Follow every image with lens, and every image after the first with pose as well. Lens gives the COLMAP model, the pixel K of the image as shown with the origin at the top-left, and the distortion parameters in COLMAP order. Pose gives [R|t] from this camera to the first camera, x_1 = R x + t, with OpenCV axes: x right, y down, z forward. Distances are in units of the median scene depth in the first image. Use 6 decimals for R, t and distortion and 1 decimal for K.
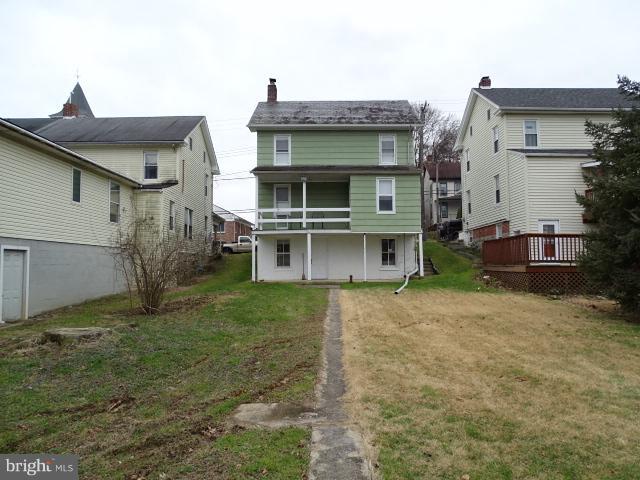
lens RADIAL K [[458.3, 0, 320.0], [0, 458.3, 240.0], [0, 0, 1]] dist [0.005750, 0.000381]
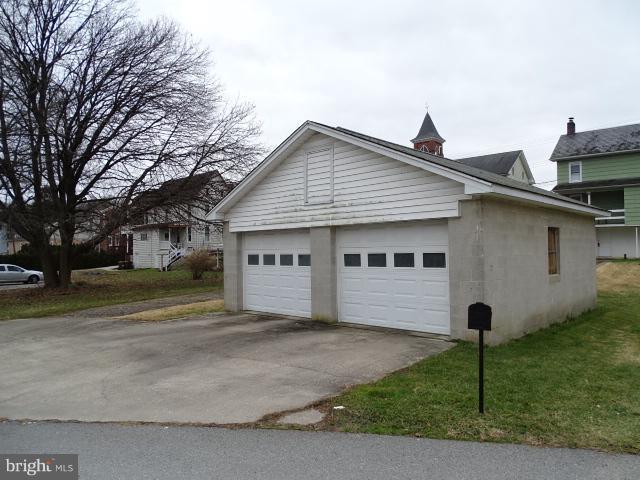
lens RADIAL K [[458.3, 0, 320.0], [0, 458.3, 240.0], [0, 0, 1]] dist [0.005750, 0.000381]
pose [[0.766740, -0.025331, -0.641458, 0.241077], [0.049772, 0.998559, 0.020060, -0.045498], [0.640026, -0.047308, 0.766896, -0.721418]]
